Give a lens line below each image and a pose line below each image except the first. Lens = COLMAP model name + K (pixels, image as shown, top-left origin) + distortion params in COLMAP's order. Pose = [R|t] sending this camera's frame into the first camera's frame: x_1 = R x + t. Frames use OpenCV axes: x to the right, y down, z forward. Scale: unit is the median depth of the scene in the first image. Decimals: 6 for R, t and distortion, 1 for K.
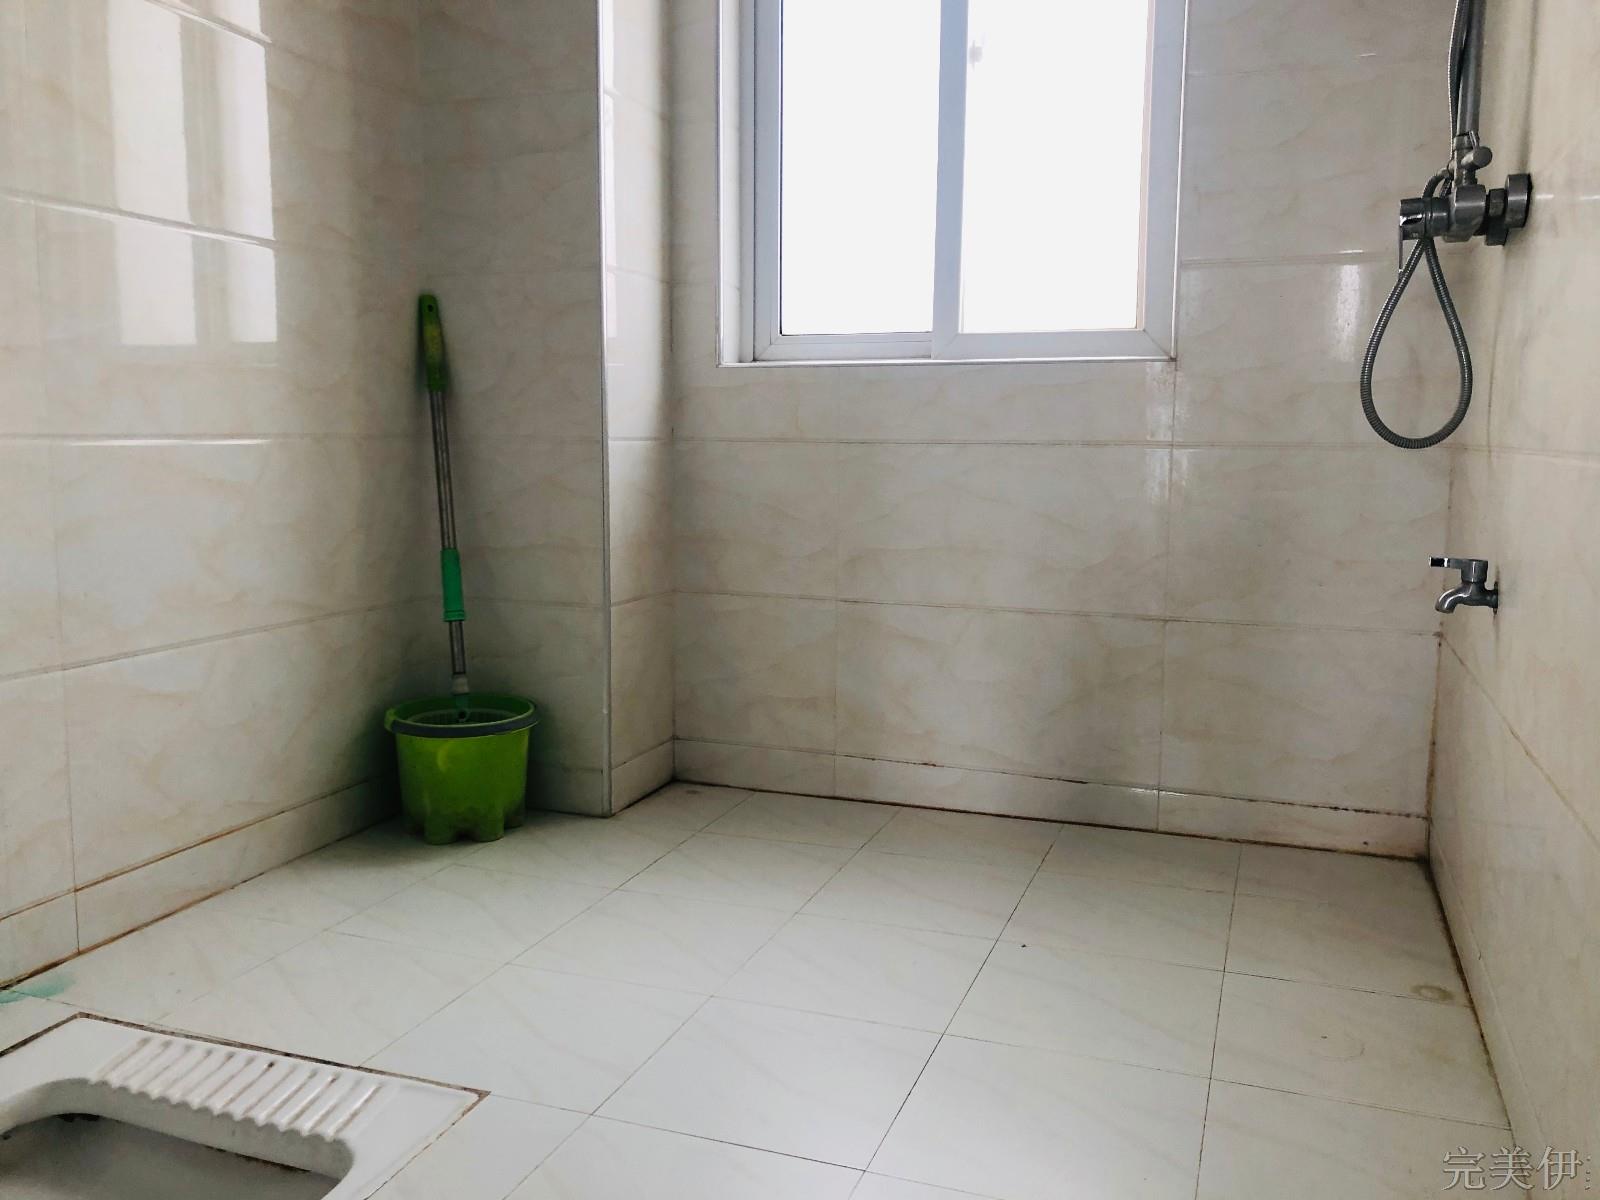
lens RADIAL K [[1318.5, 0, 809.2], [0, 1318.5, 593.4], [0, 0, 1]] dist [0.056172, 0.002430]
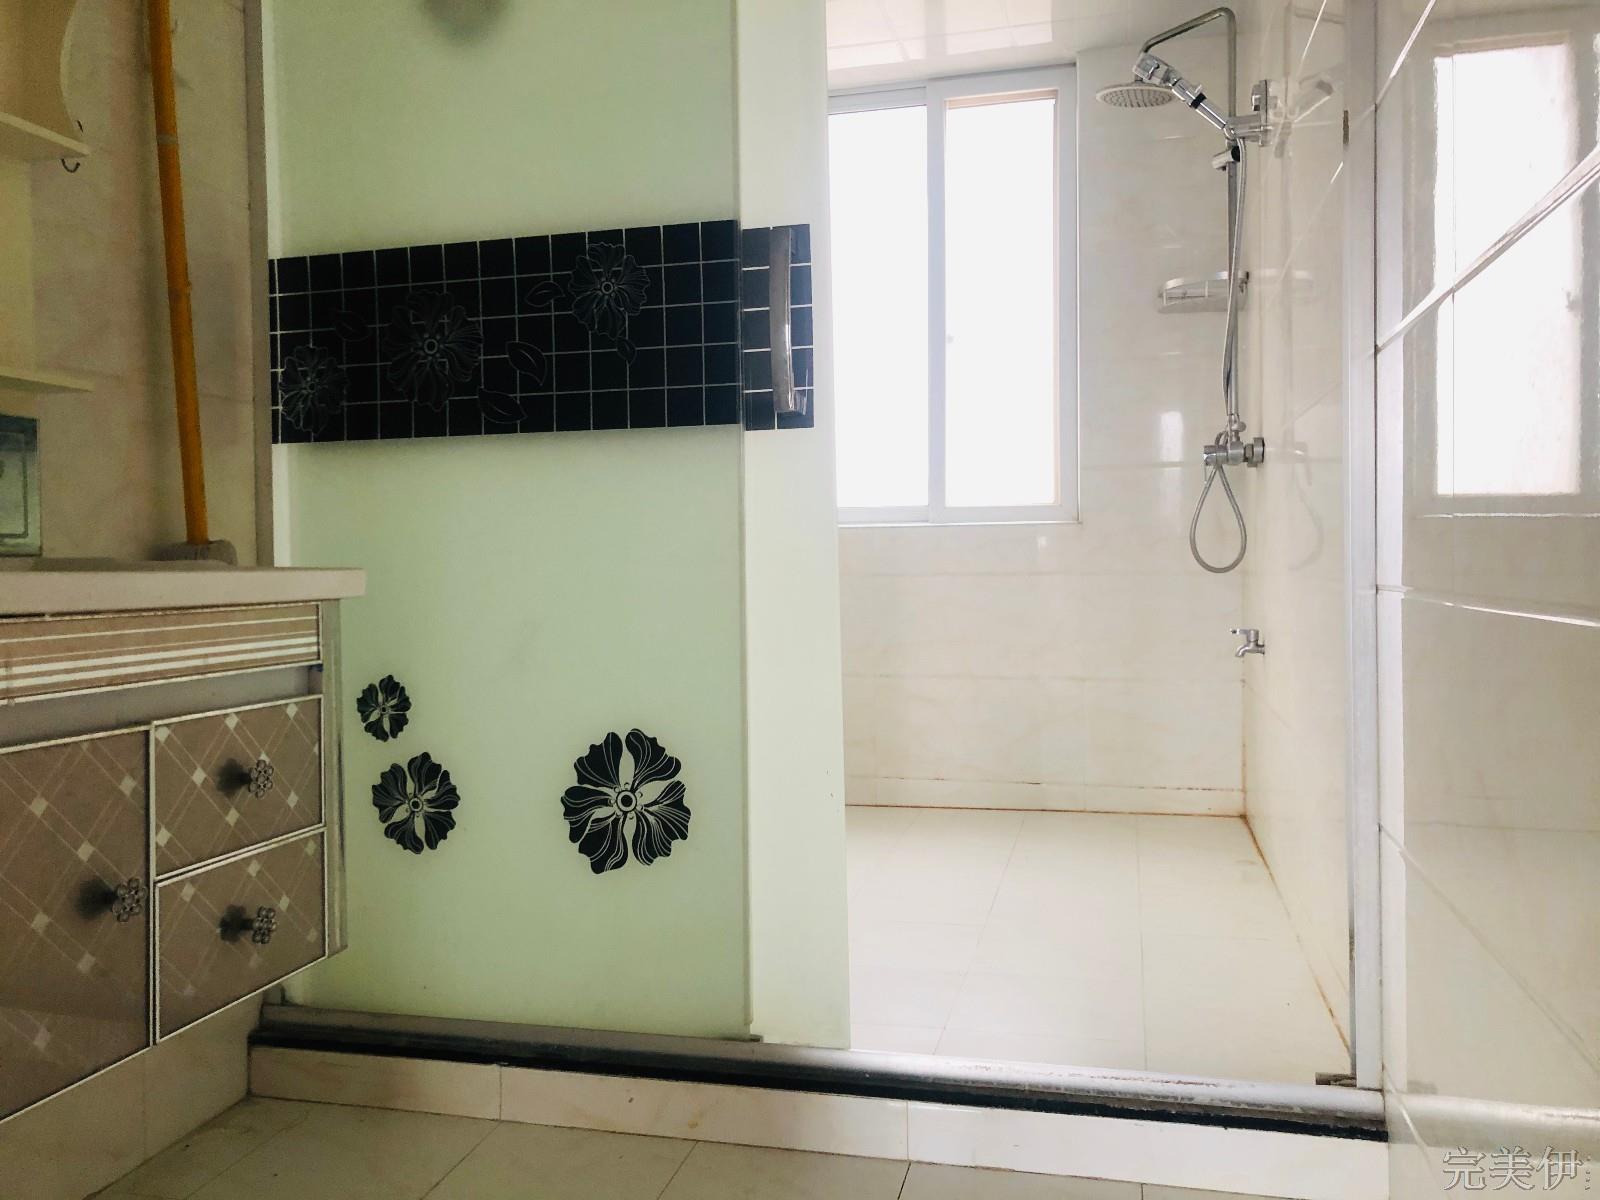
lens RADIAL K [[1318.5, 0, 794.6], [0, 1318.5, 598.7], [0, 0, 1]] dist [0.056172, 0.002430]
pose [[0.994678, -0.022291, 0.100590, -0.336652], [0.031956, 0.994914, -0.095524, 0.087911], [-0.097949, 0.098230, 0.990332, -0.801112]]
